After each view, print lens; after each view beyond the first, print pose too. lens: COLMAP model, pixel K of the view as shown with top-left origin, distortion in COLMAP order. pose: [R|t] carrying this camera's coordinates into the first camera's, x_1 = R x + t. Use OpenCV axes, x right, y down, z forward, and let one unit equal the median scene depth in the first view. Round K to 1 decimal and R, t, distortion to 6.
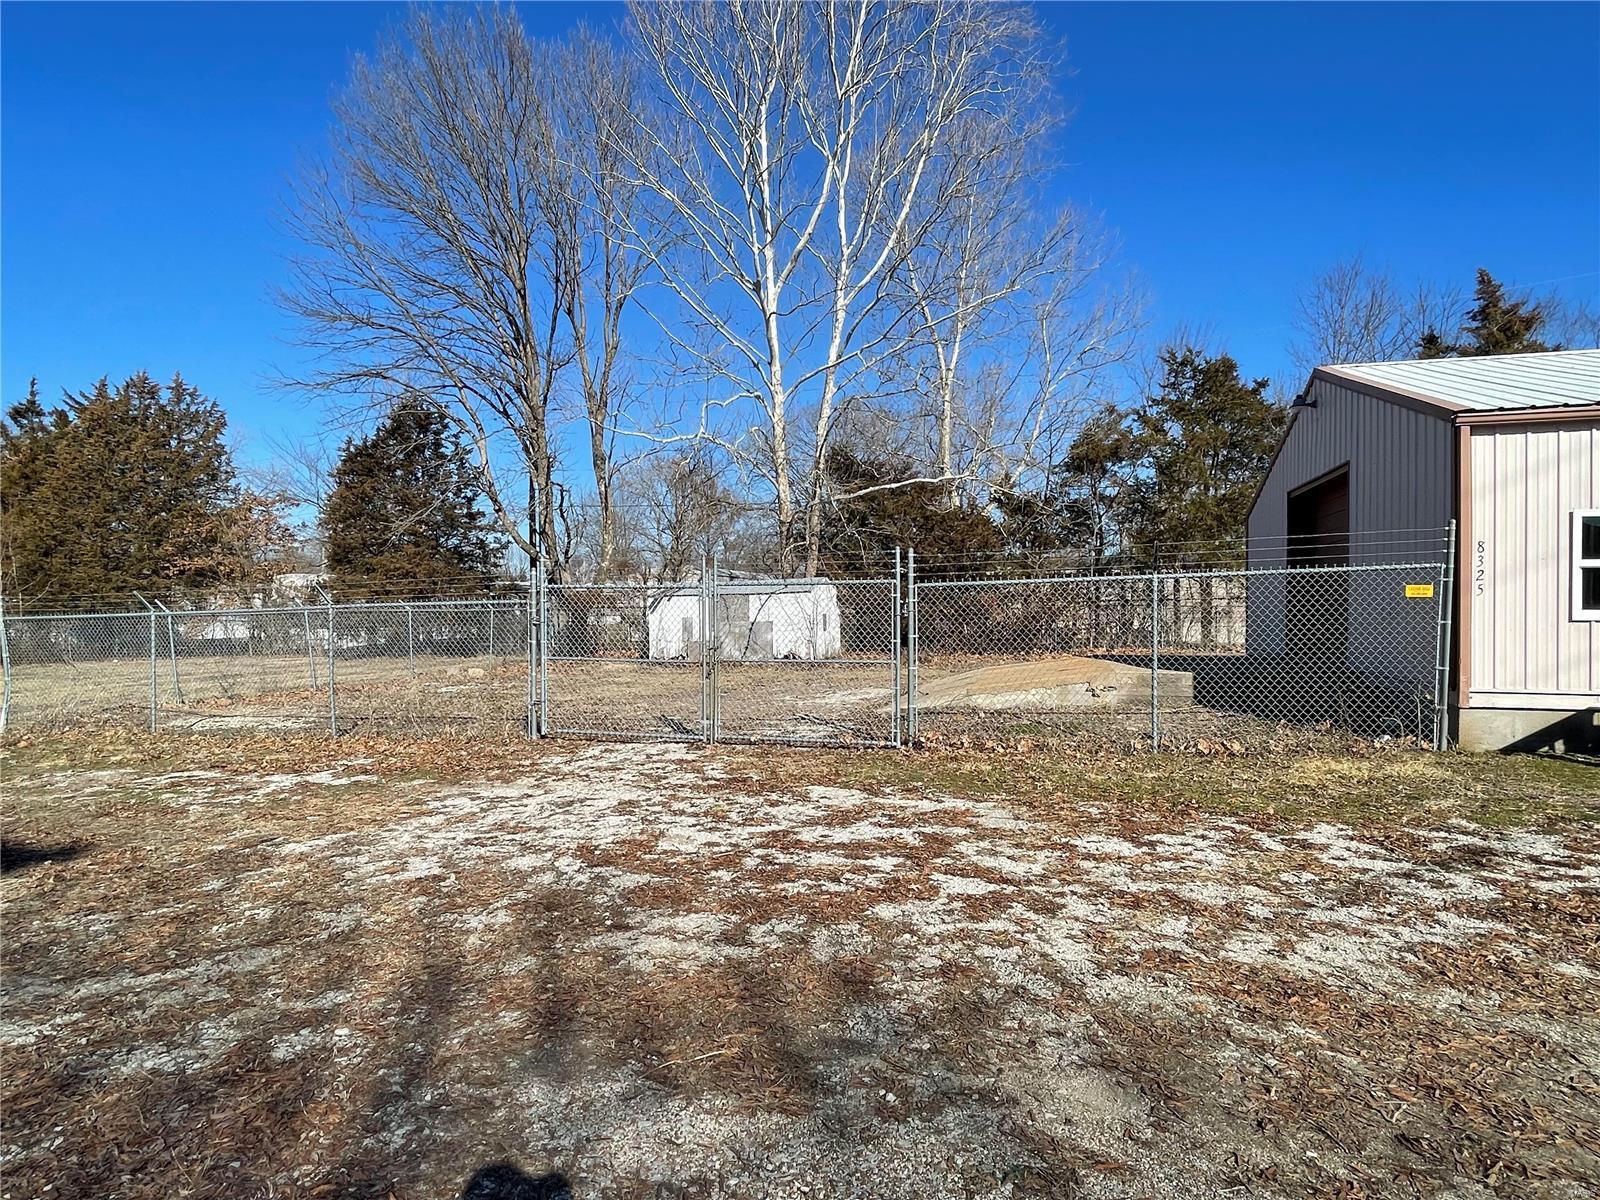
lens RADIAL K [[898.4, 0, 789.9], [0, 898.4, 615.4], [0, 0, 1]] dist [-0.007360, 0.002628]
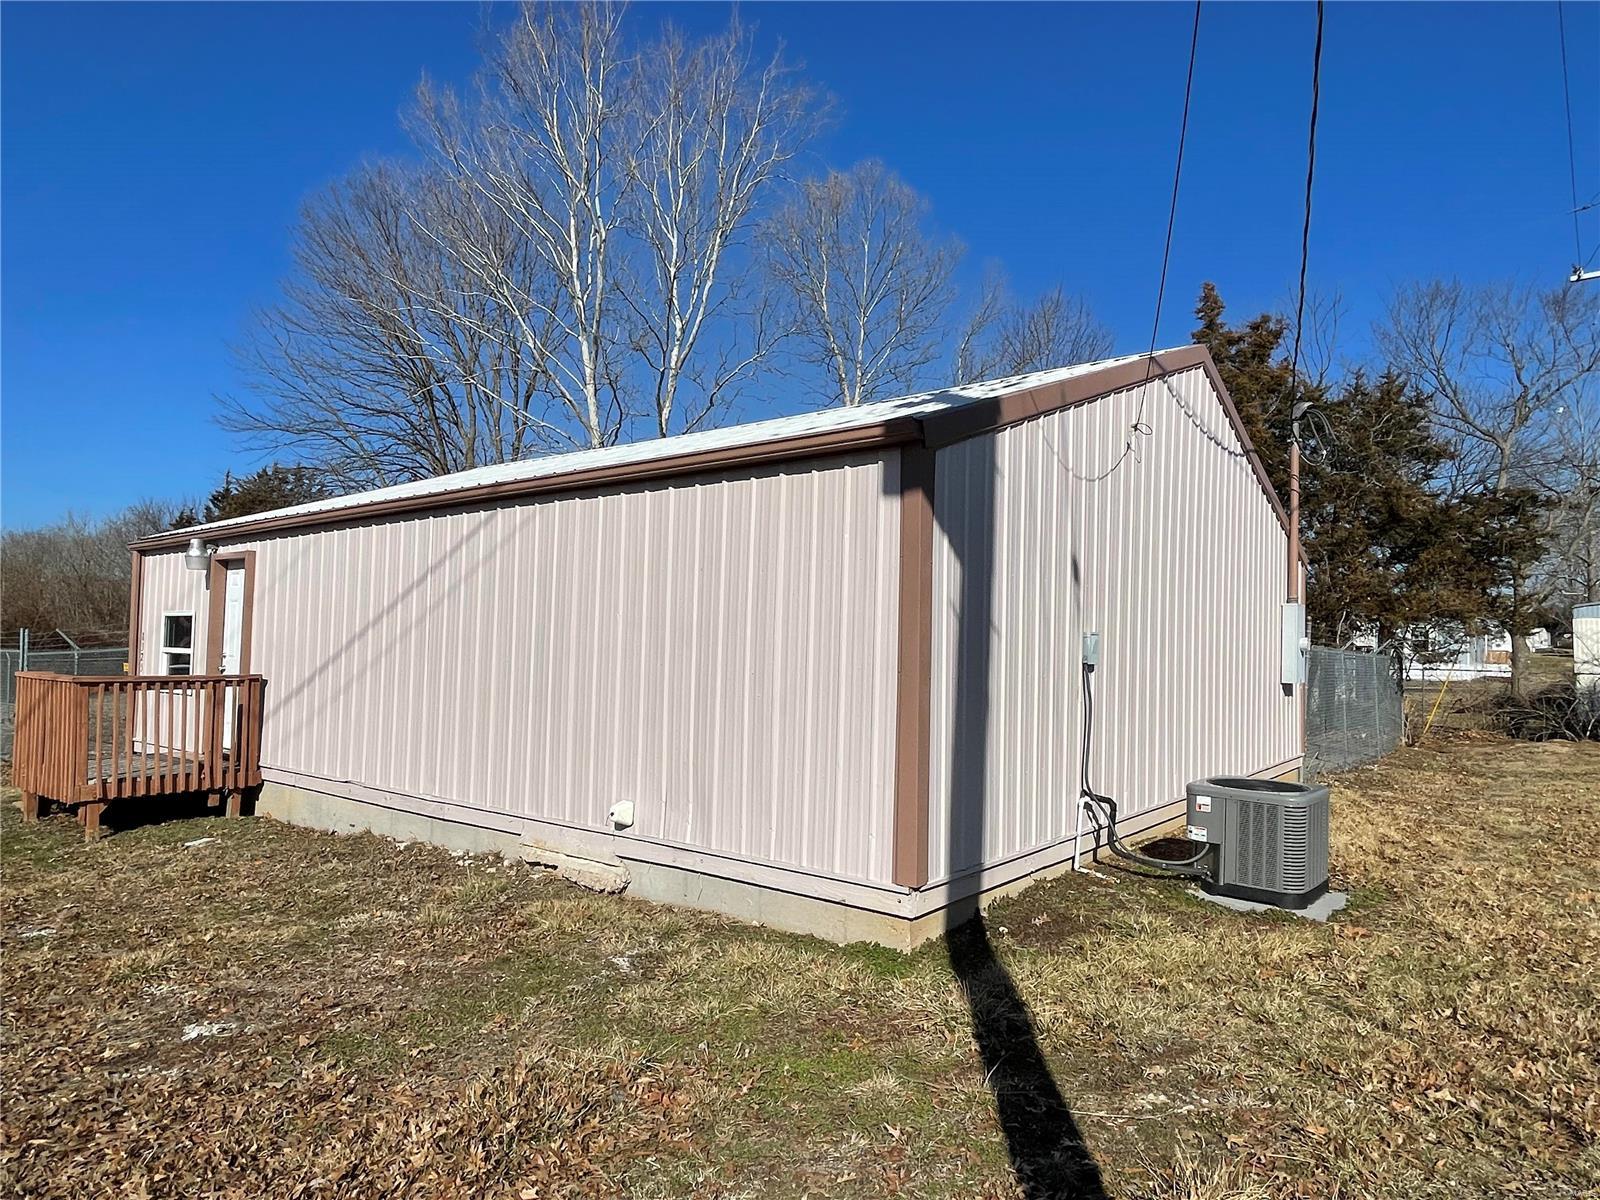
lens RADIAL K [[983.1, 0, 794.4], [0, 983.1, 620.9], [0, 0, 1]] dist [-0.005626, -0.003794]
pose [[0.928222, 0.003258, -0.372014, 0.724422], [-0.017522, 0.999235, -0.034970, -0.021055], [0.371615, 0.038979, 0.927568, -0.010871]]
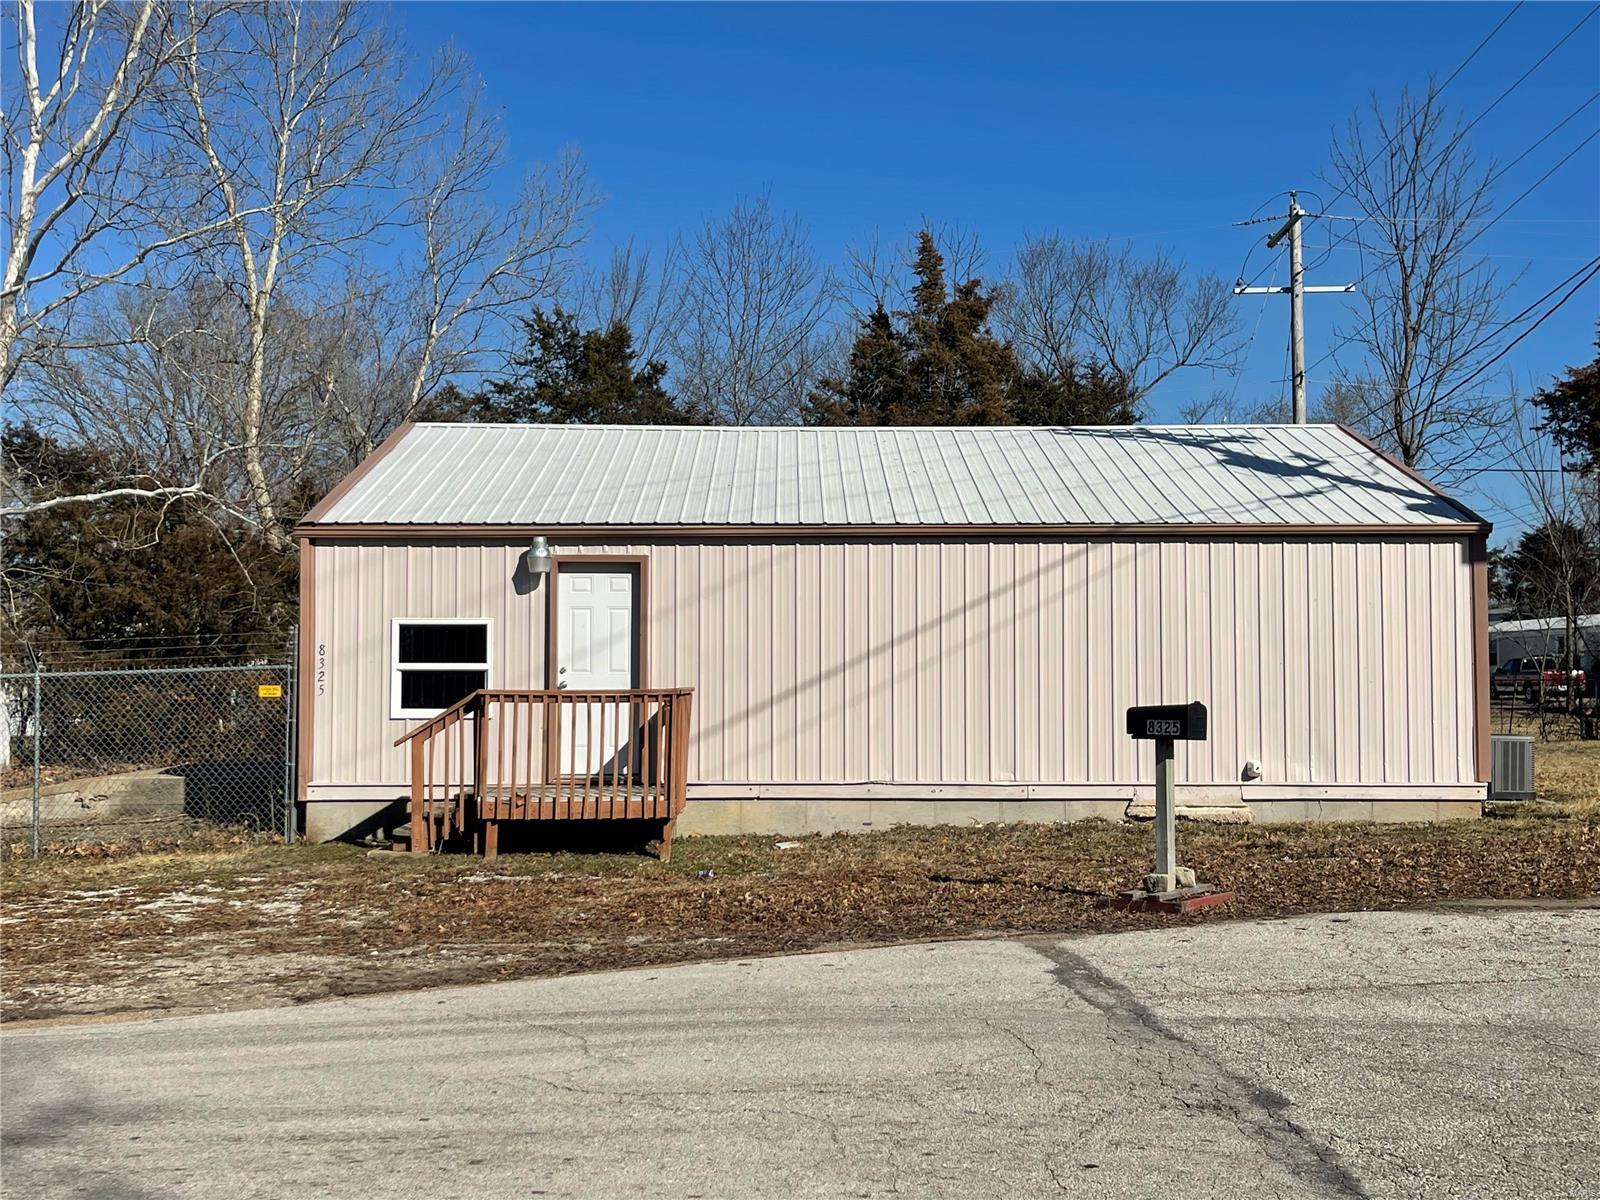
lens RADIAL K [[1879.1, 0, 794.2], [0, 1879.1, 609.3], [0, 0, 1]] dist [0.053226, 0.000000]
pose [[0.955833, 0.009725, 0.293751, 0.206730], [0.003328, 0.999030, -0.043905, -0.007831], [-0.293893, 0.042943, 0.954873, -0.422646]]
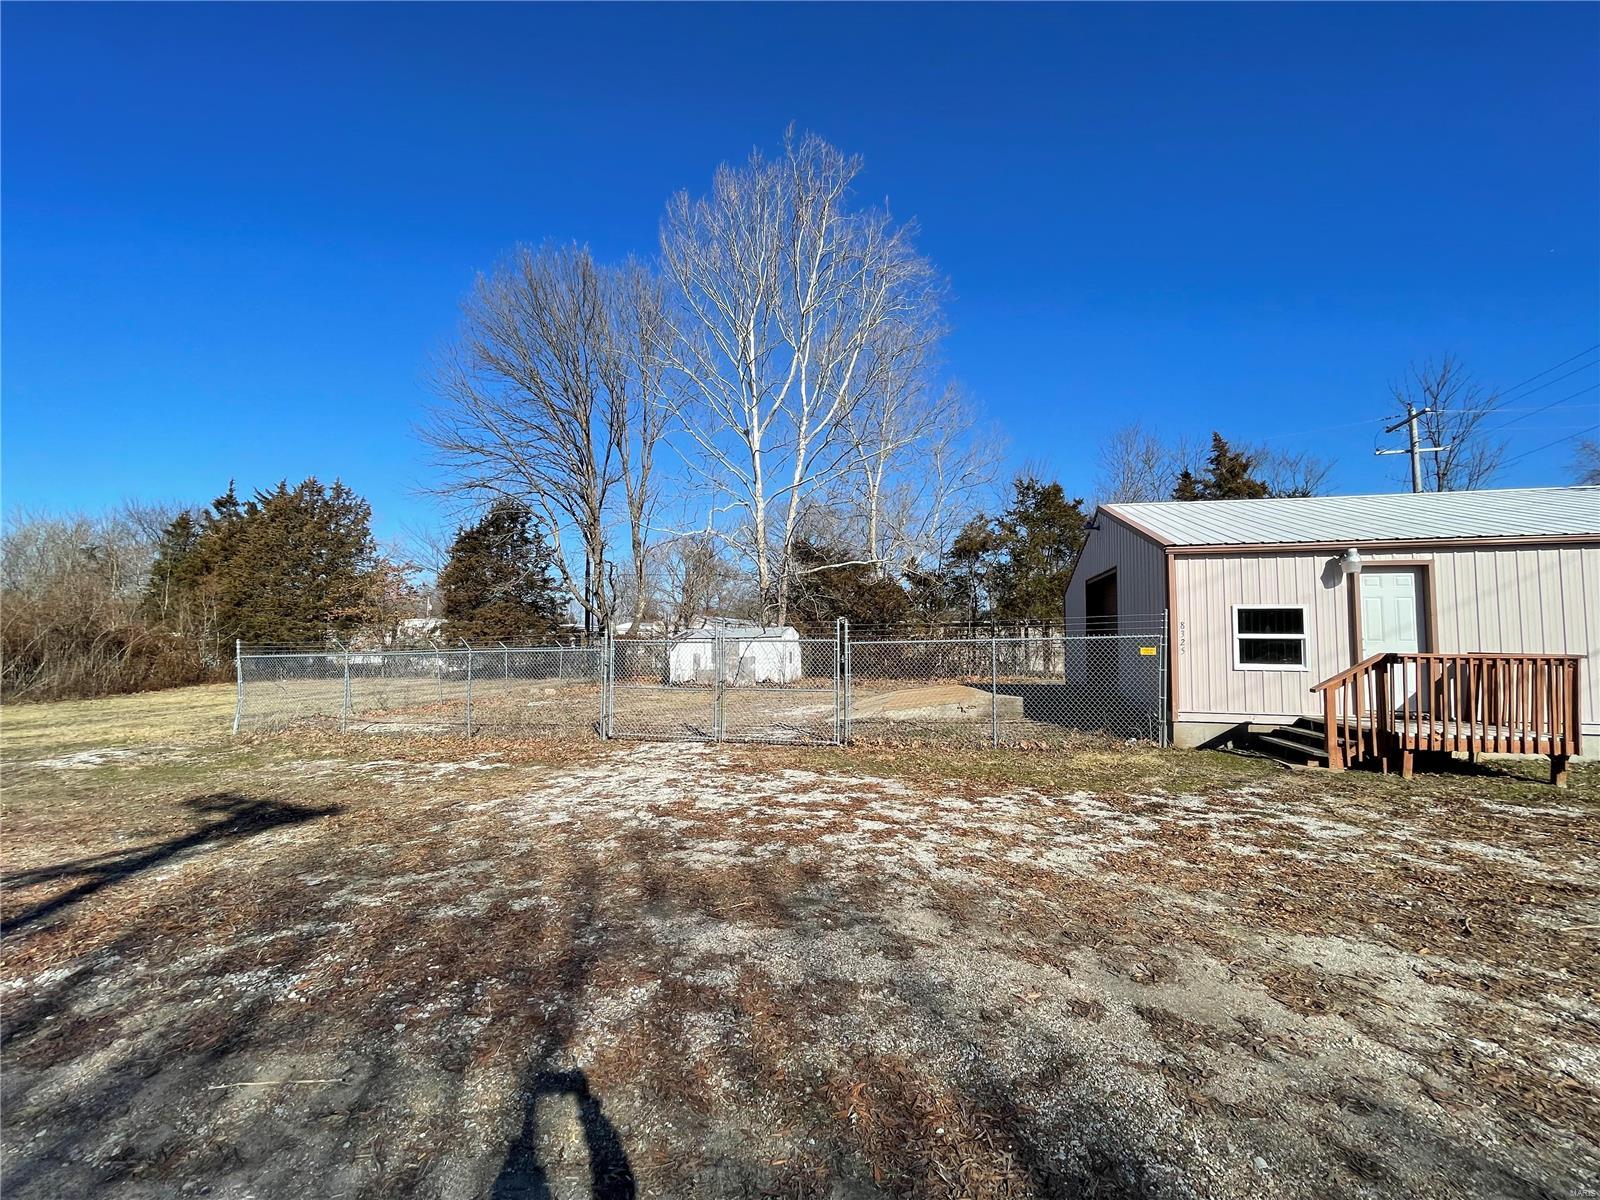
lens RADIAL K [[642.0, 0, 790.7], [0, 642.0, 609.0], [0, 0, 1]] dist [-0.002059, 0.000106]
pose [[0.999132, 0.008722, 0.040727, -0.004610], [-0.006300, 0.998225, -0.059222, -0.010007], [-0.041172, 0.058914, 0.997414, -0.056430]]
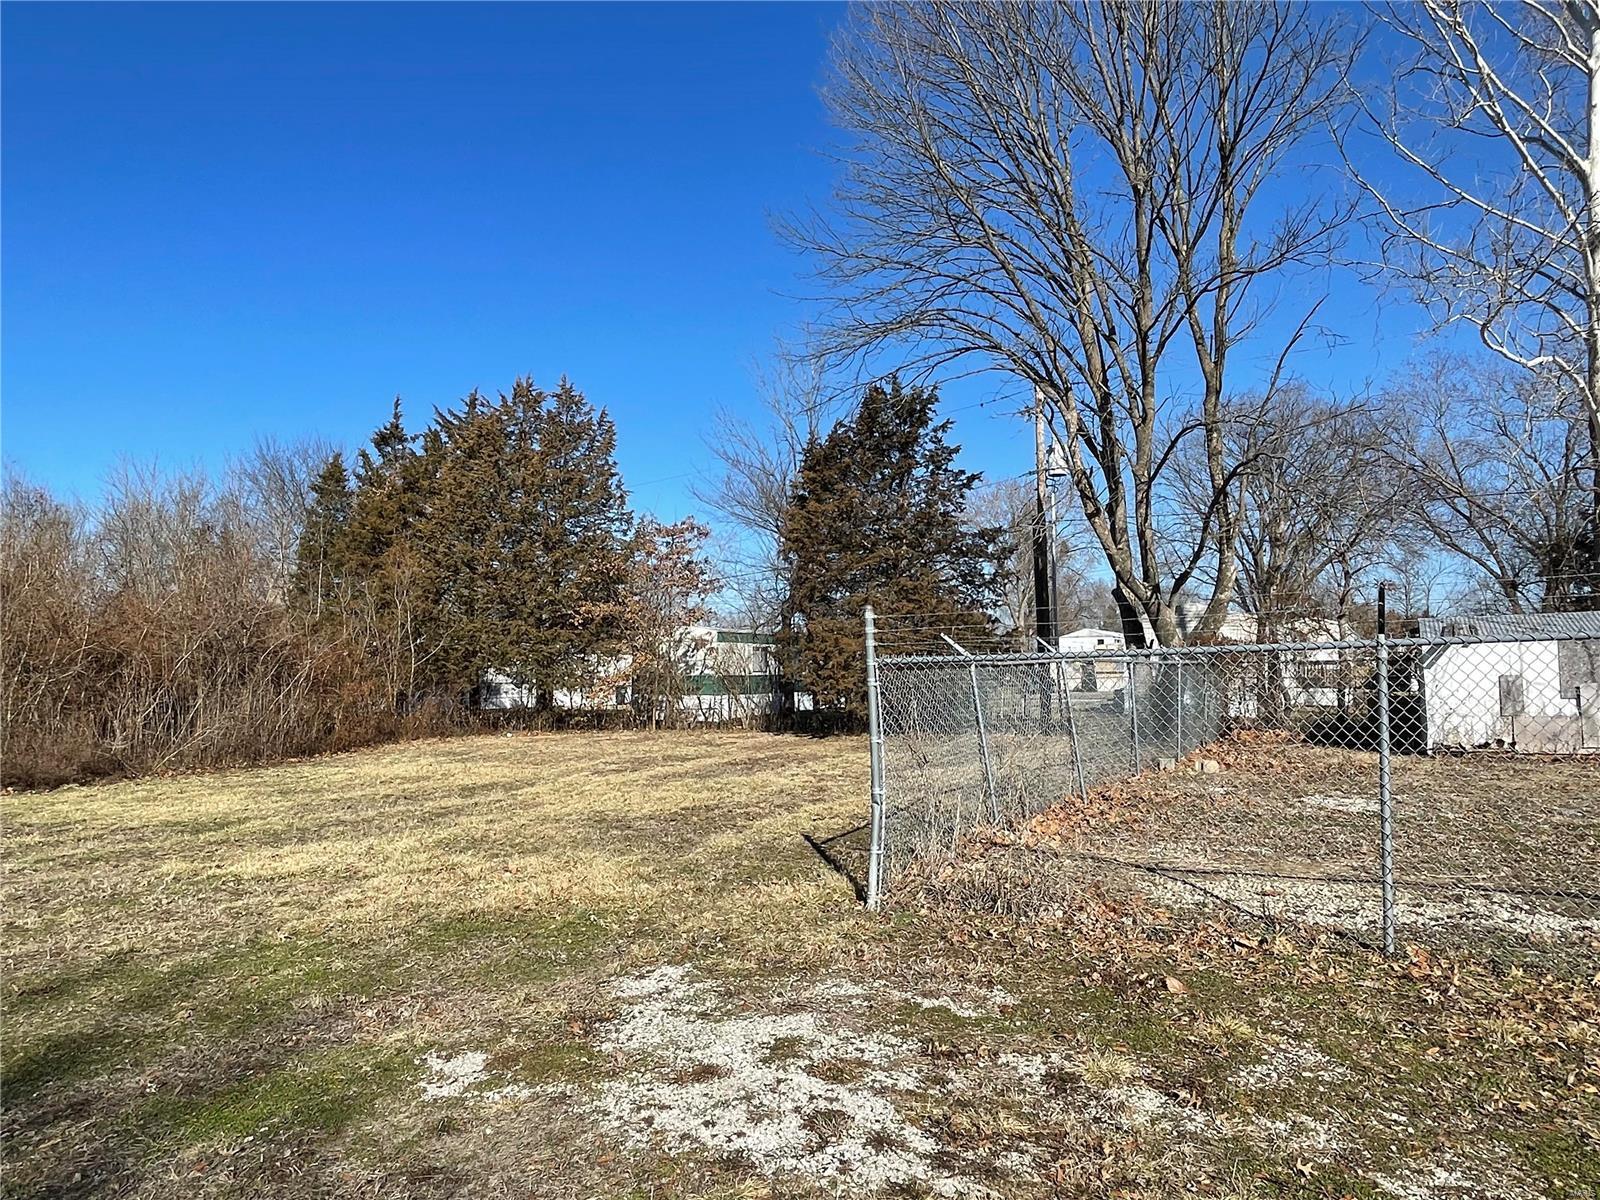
lens RADIAL K [[1042.3, 0, 787.8], [0, 1042.3, 609.6], [0, 0, 1]] dist [-0.003286, -0.011771]
pose [[0.971775, -0.015596, -0.235393, -0.417764], [-0.001503, 0.997383, -0.072284, 0.008514], [0.235904, 0.070598, 0.969209, 0.236163]]
